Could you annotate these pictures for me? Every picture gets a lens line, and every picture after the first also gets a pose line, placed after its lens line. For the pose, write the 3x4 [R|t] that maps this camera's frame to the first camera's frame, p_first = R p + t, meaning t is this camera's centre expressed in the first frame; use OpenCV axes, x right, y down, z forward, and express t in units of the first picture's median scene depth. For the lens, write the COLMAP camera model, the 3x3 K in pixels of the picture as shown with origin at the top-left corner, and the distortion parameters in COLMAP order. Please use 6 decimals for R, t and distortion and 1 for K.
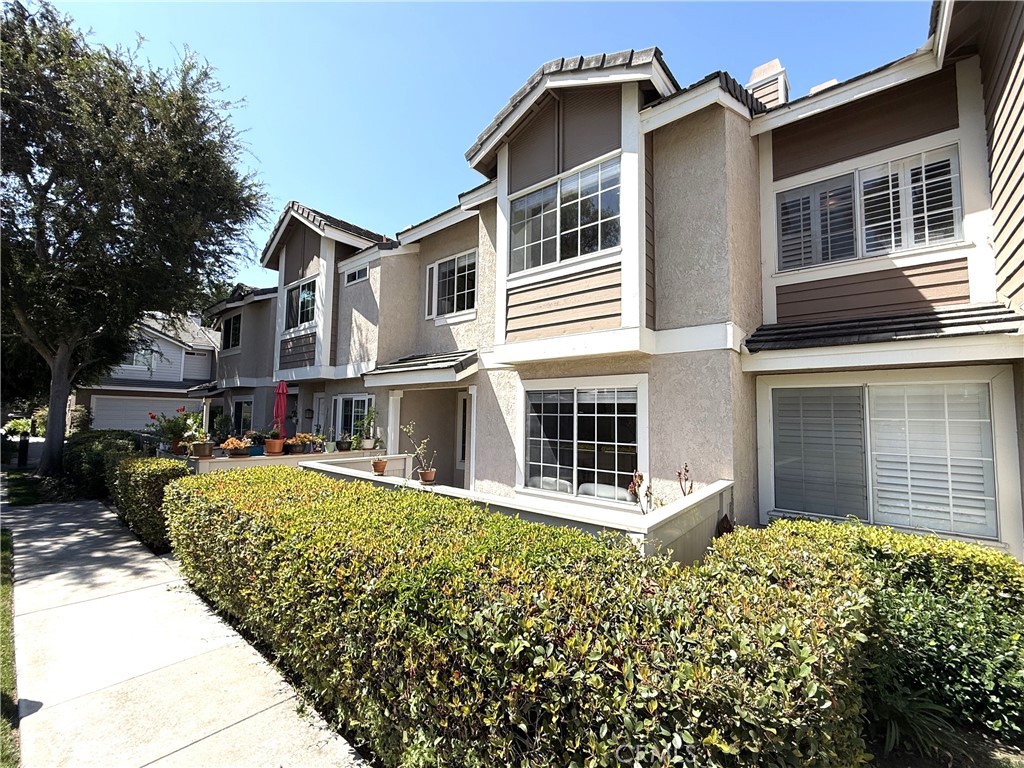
lens RADIAL K [[427.1, 0, 512.0], [0, 427.1, 384.0], [0, 0, 1]] dist [-0.000455, -0.000072]
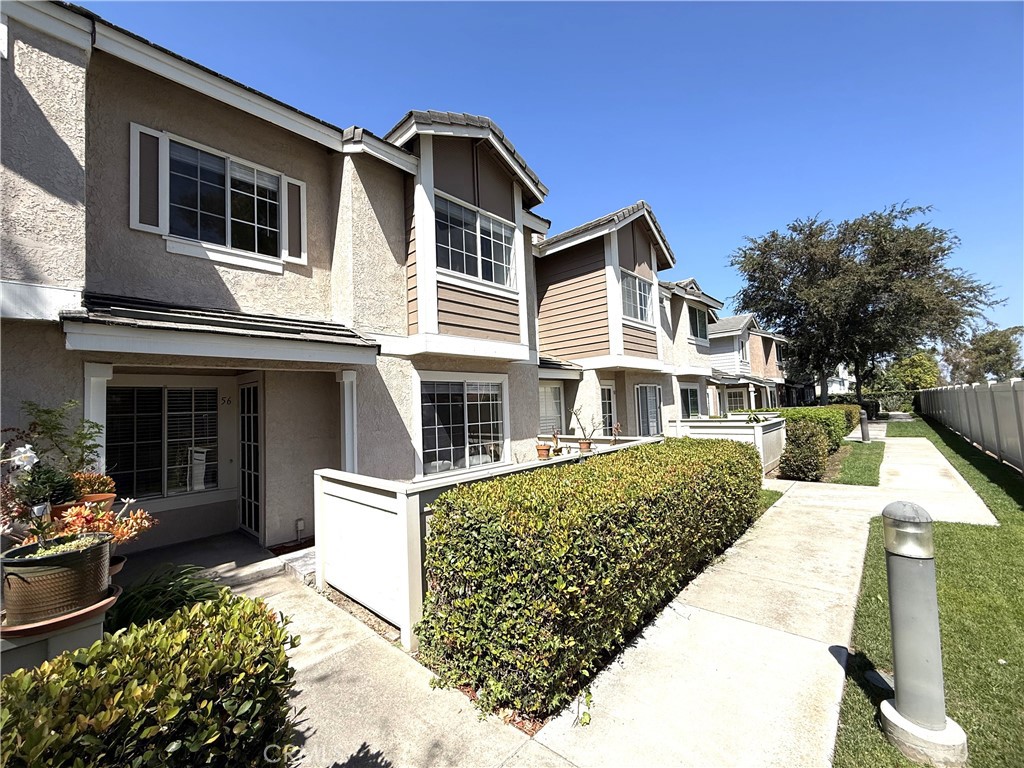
lens RADIAL K [[408.7, 0, 512.0], [0, 408.7, 384.0], [0, 0, 1]] dist [-0.000600, -0.000083]
pose [[0.051080, 0.037440, 0.997993, -0.946173], [-0.034892, 0.998754, -0.035682, 0.051079], [-0.998085, -0.032999, 0.052322, 0.749677]]
